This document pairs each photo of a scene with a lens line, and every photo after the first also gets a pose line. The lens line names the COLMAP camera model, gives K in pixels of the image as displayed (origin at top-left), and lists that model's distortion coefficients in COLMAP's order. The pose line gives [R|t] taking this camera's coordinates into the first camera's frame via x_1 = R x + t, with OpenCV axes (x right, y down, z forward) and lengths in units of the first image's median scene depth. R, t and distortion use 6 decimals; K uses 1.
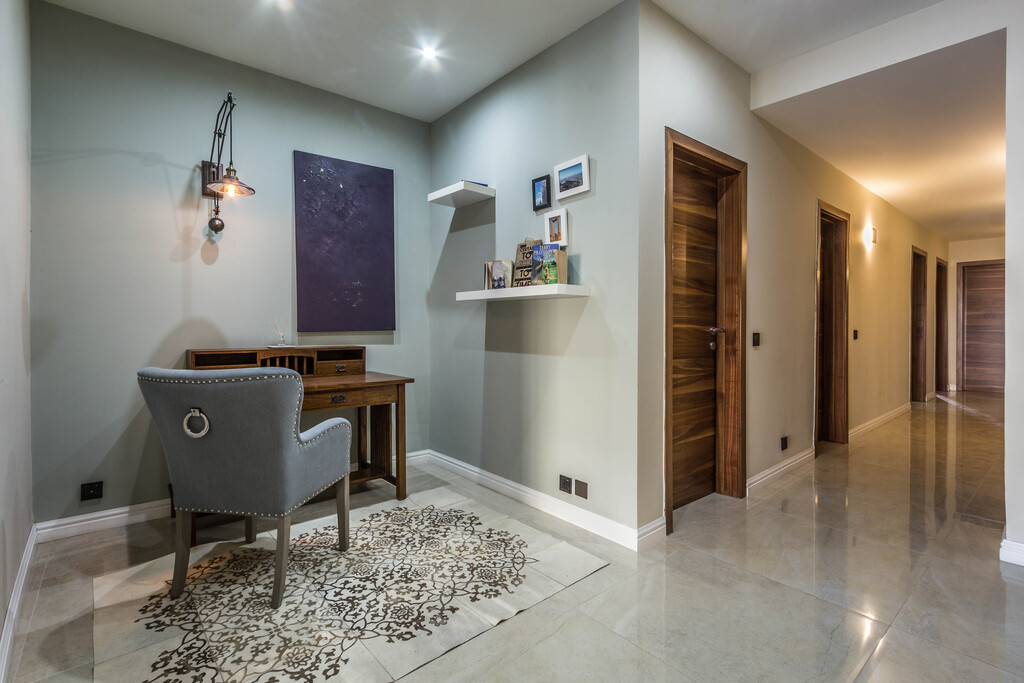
lens RADIAL K [[475.3, 0, 480.2], [0, 475.3, 342.5], [0, 0, 1]] dist [0.001889, -0.000121]
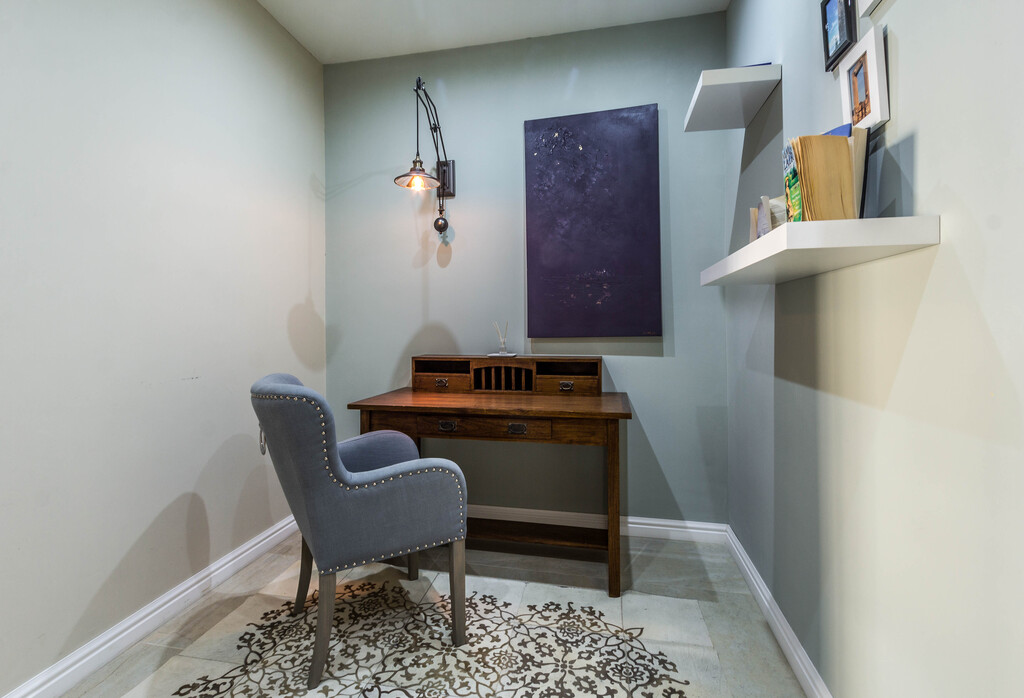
lens RADIAL K [[480.3, 0, 509.8], [0, 480.3, 331.5], [0, 0, 1]] dist [0.004337, 0.000383]
pose [[0.633181, 0.001496, -0.774002, 0.274517], [-0.020388, 0.999683, -0.014746, -0.022241], [0.773735, 0.025117, 0.633011, 0.496691]]
